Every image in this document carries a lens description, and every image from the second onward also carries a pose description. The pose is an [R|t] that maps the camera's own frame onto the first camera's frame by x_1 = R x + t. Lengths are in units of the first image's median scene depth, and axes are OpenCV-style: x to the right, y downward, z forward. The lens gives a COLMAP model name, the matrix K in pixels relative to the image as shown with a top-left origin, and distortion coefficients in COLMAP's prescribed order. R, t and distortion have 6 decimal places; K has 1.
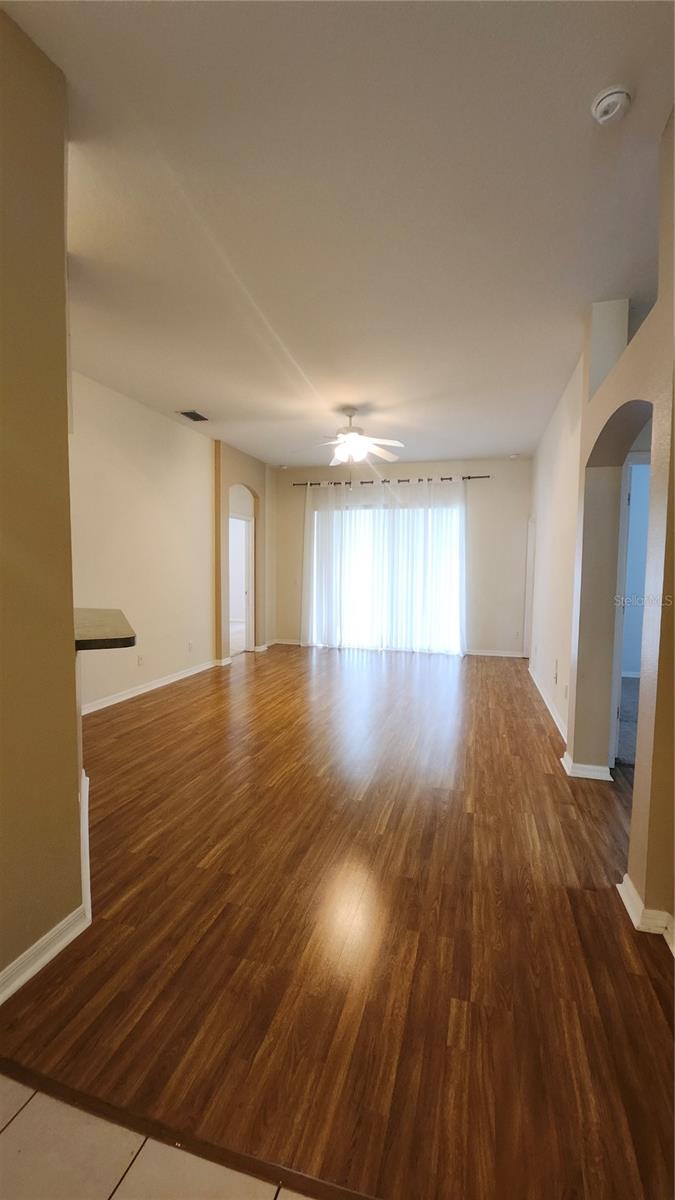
lens RADIAL K [[474.2, 0, 341.6], [0, 474.2, 599.6], [0, 0, 1]] dist [-0.020440, -0.000638]
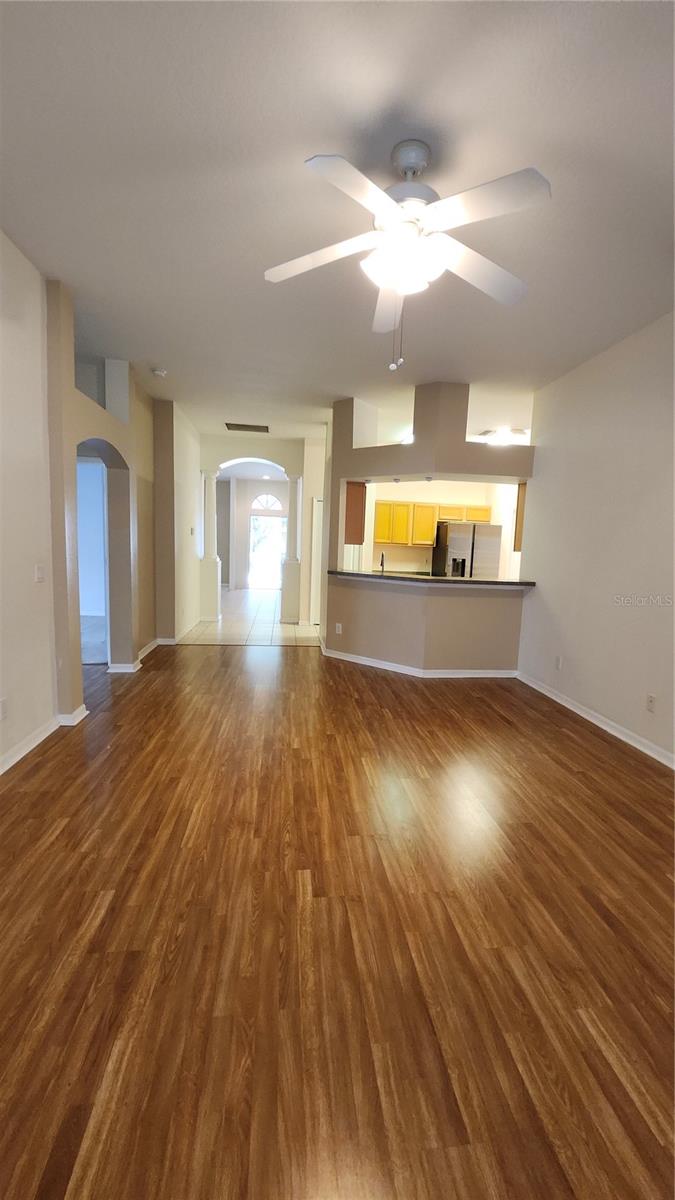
lens RADIAL K [[474.2, 0, 341.6], [0, 474.2, 599.6], [0, 0, 1]] dist [-0.020440, -0.000638]
pose [[-0.920810, -0.002292, -0.390005, 0.310305], [-0.075099, 0.982311, 0.171538, -0.127691], [0.382713, 0.187243, -0.904694, 1.927847]]
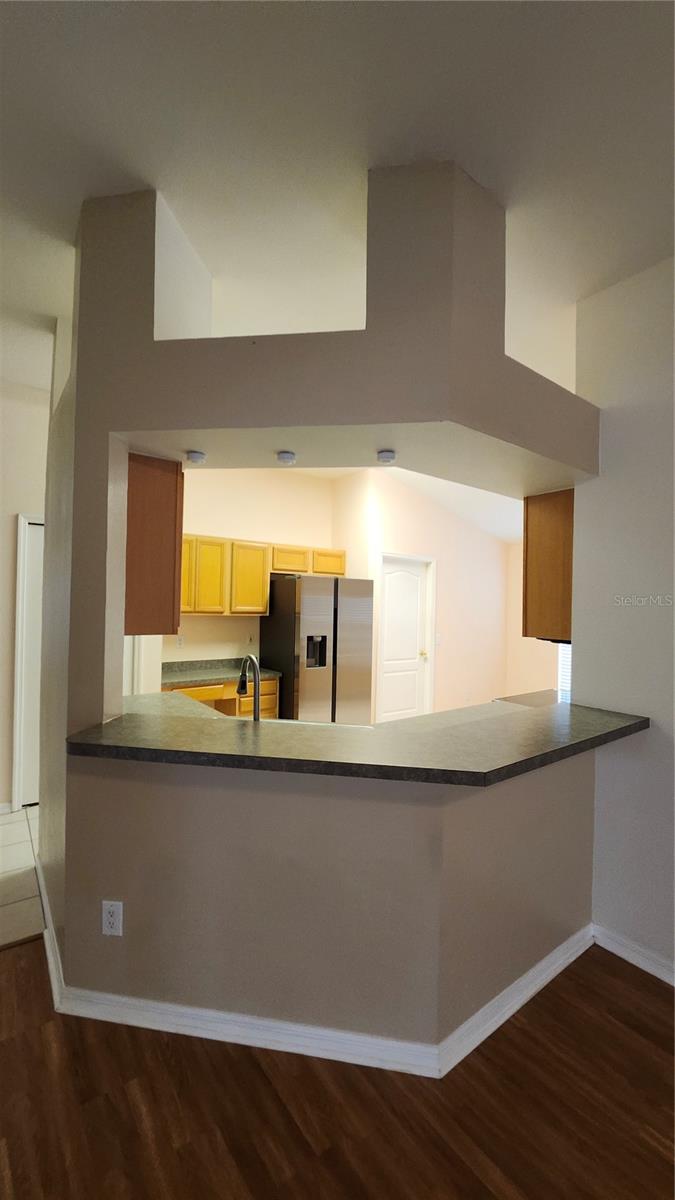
lens RADIAL K [[474.2, 0, 341.6], [0, 474.2, 599.6], [0, 0, 1]] dist [-0.020440, -0.000638]
pose [[-0.603630, -0.031831, -0.796629, -0.048451], [-0.079912, 0.996586, 0.020731, -0.109762], [0.793250, 0.076174, -0.604113, 0.963602]]
